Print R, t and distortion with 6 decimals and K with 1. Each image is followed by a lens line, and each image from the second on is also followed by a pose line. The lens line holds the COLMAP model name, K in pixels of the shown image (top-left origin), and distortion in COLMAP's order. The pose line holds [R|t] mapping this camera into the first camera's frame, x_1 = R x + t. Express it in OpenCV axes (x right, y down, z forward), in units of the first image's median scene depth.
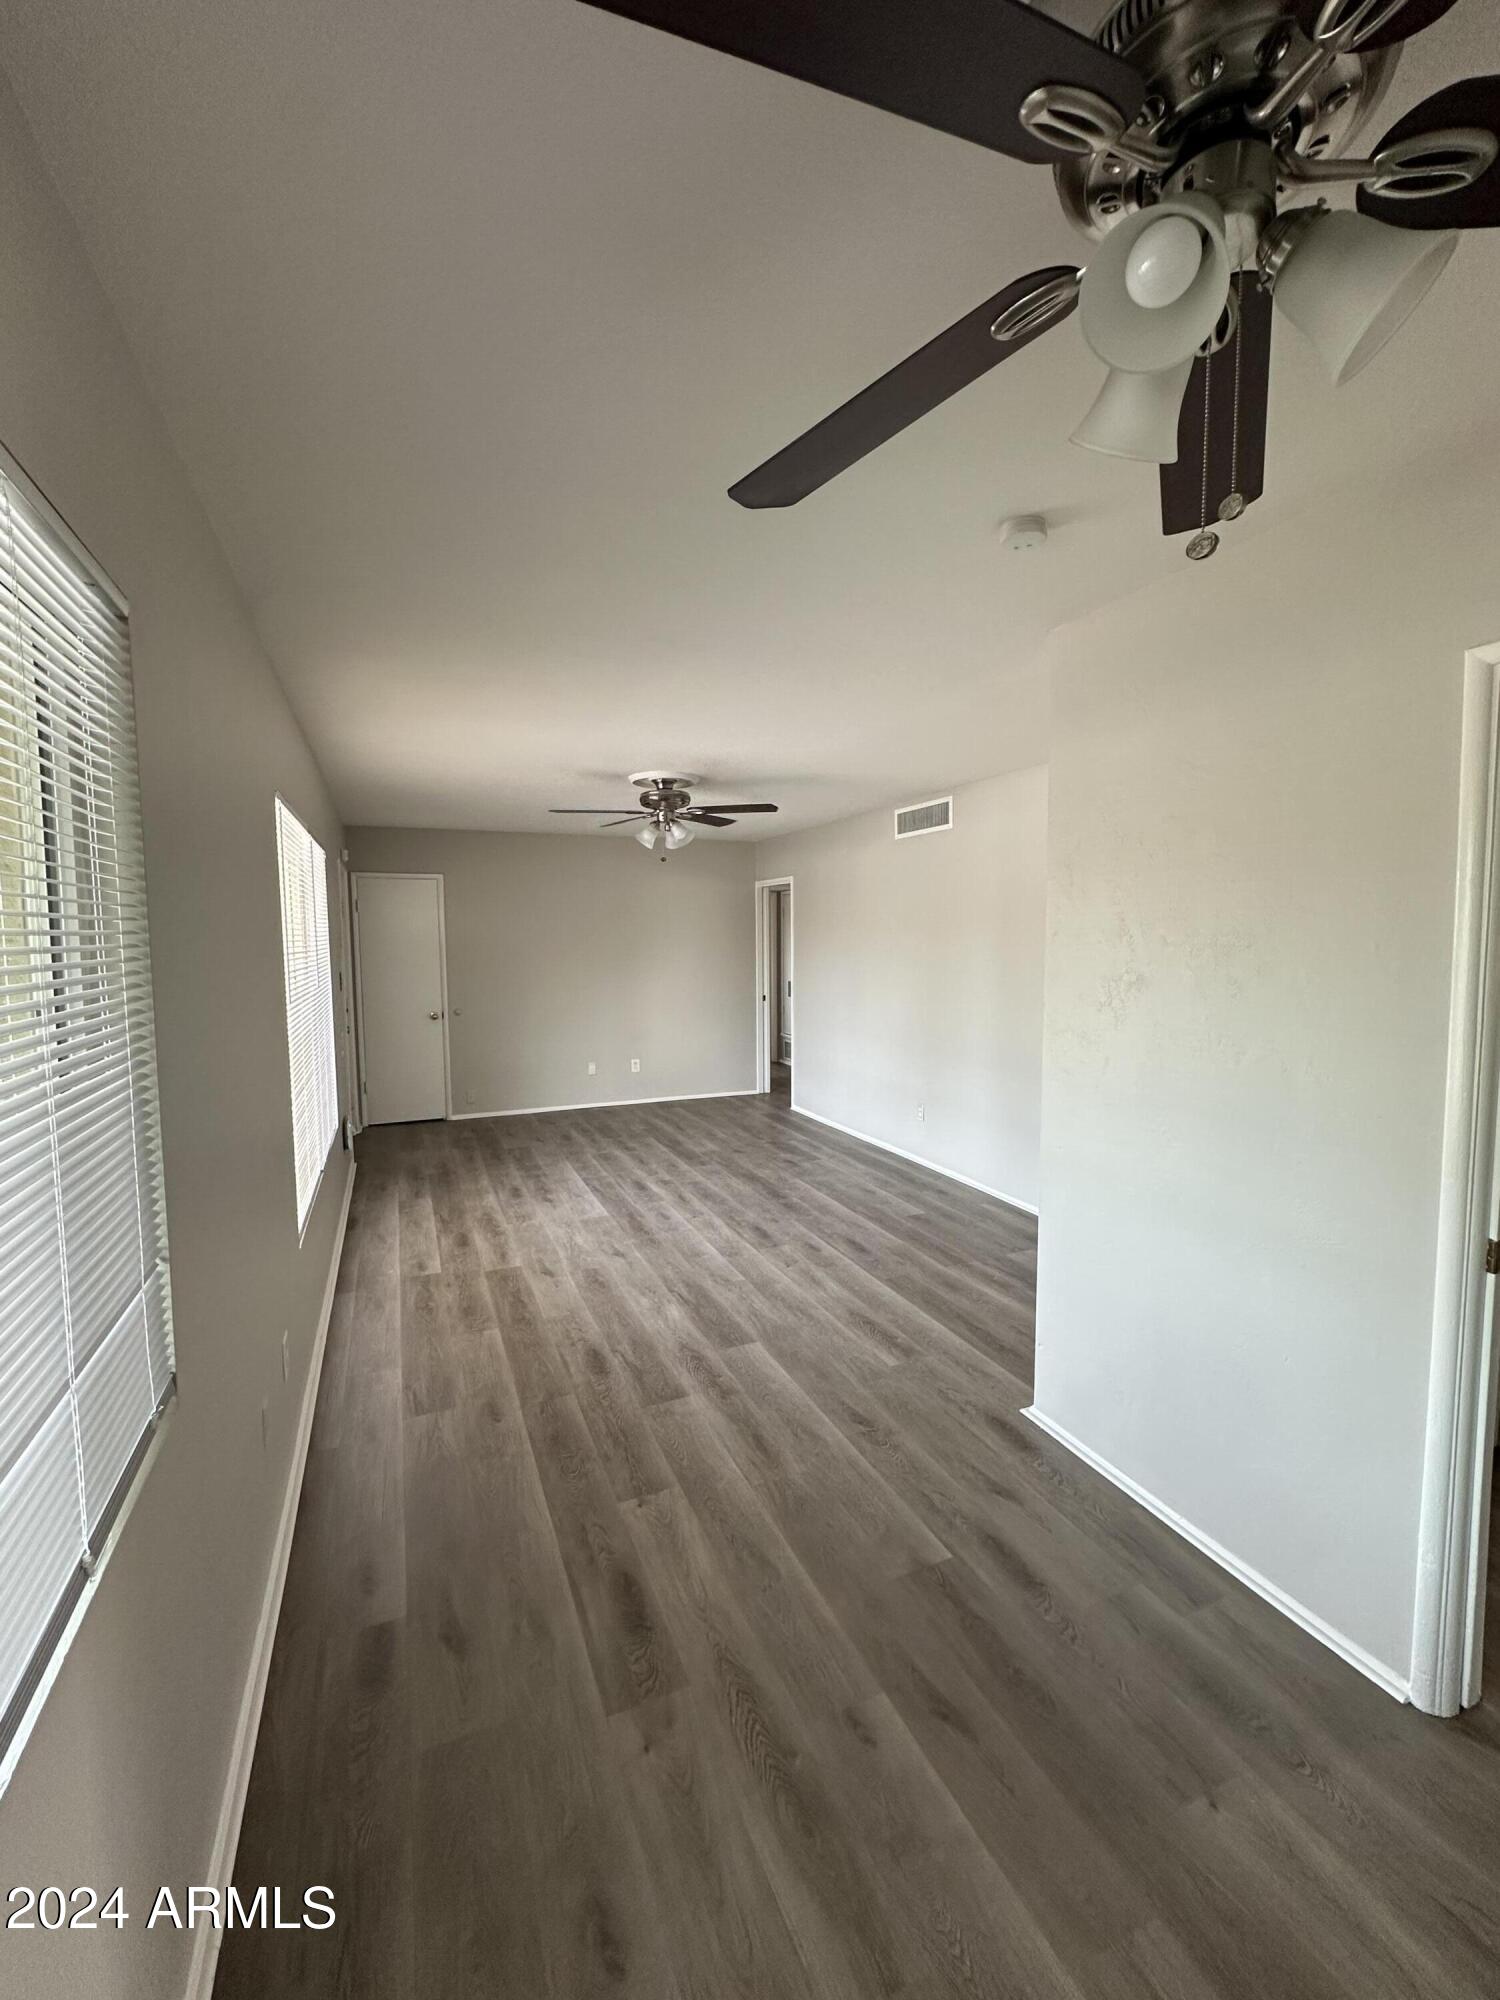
lens RADIAL K [[838.2, 0, 750.0], [0, 838.2, 1000.0], [0, 0, 1]] dist [-0.002053, -0.000194]
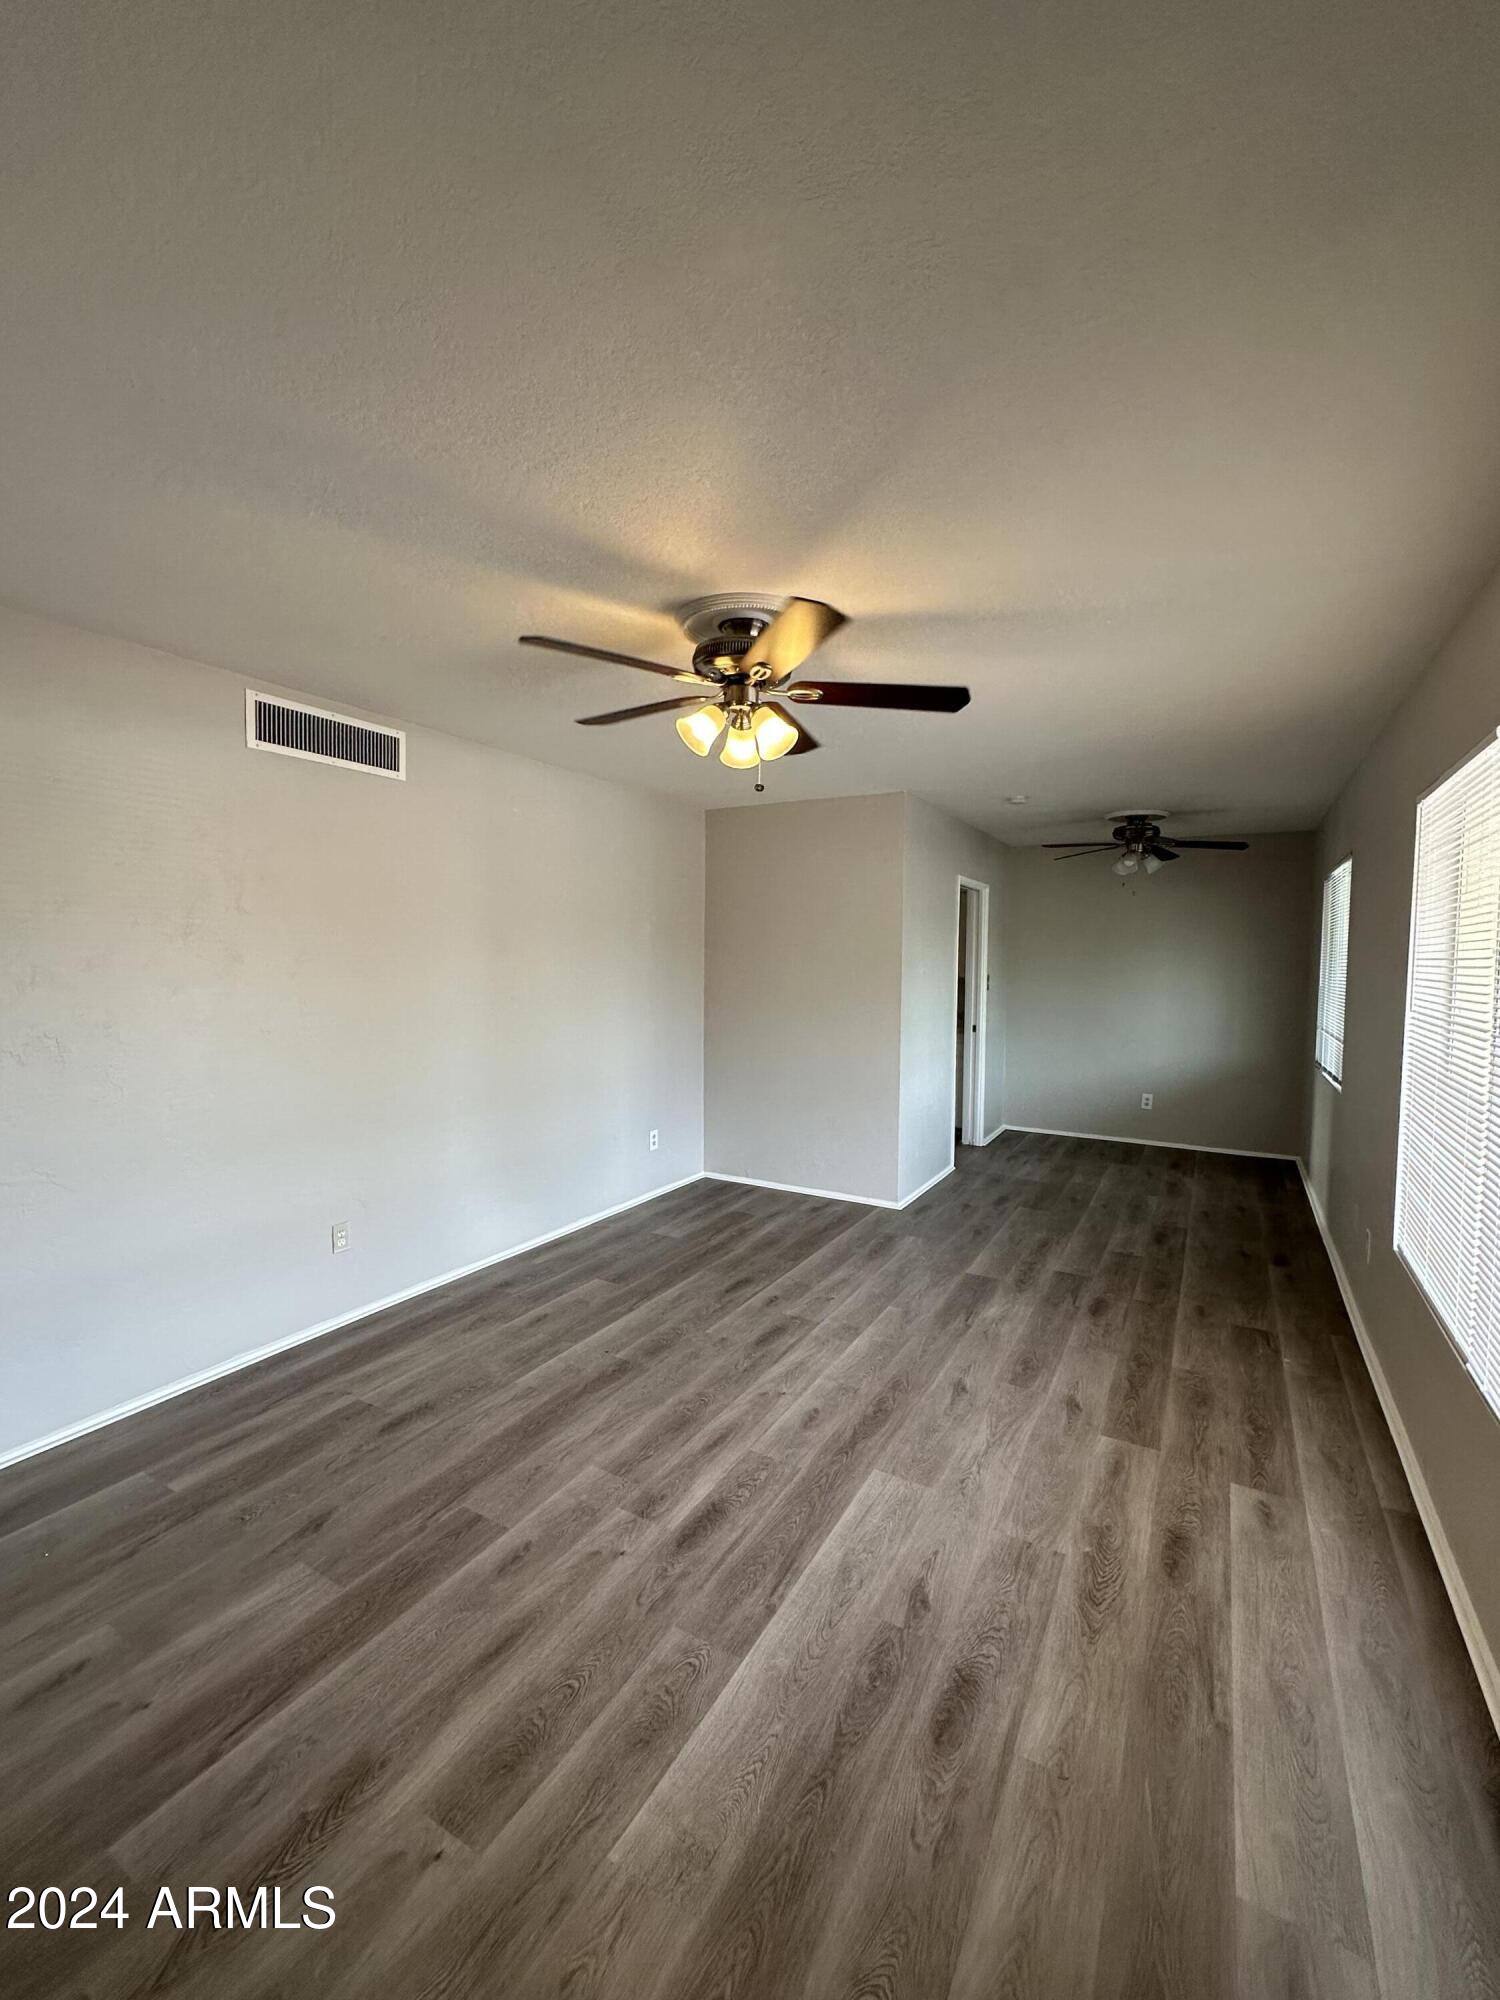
lens RADIAL K [[838.2, 0, 750.0], [0, 838.2, 1000.0], [0, 0, 1]] dist [-0.002053, -0.000194]
pose [[-0.610811, -0.039432, 0.790794, -0.572605], [0.056920, 0.993988, 0.093530, -0.094757], [-0.789727, 0.102141, -0.604895, 1.478284]]
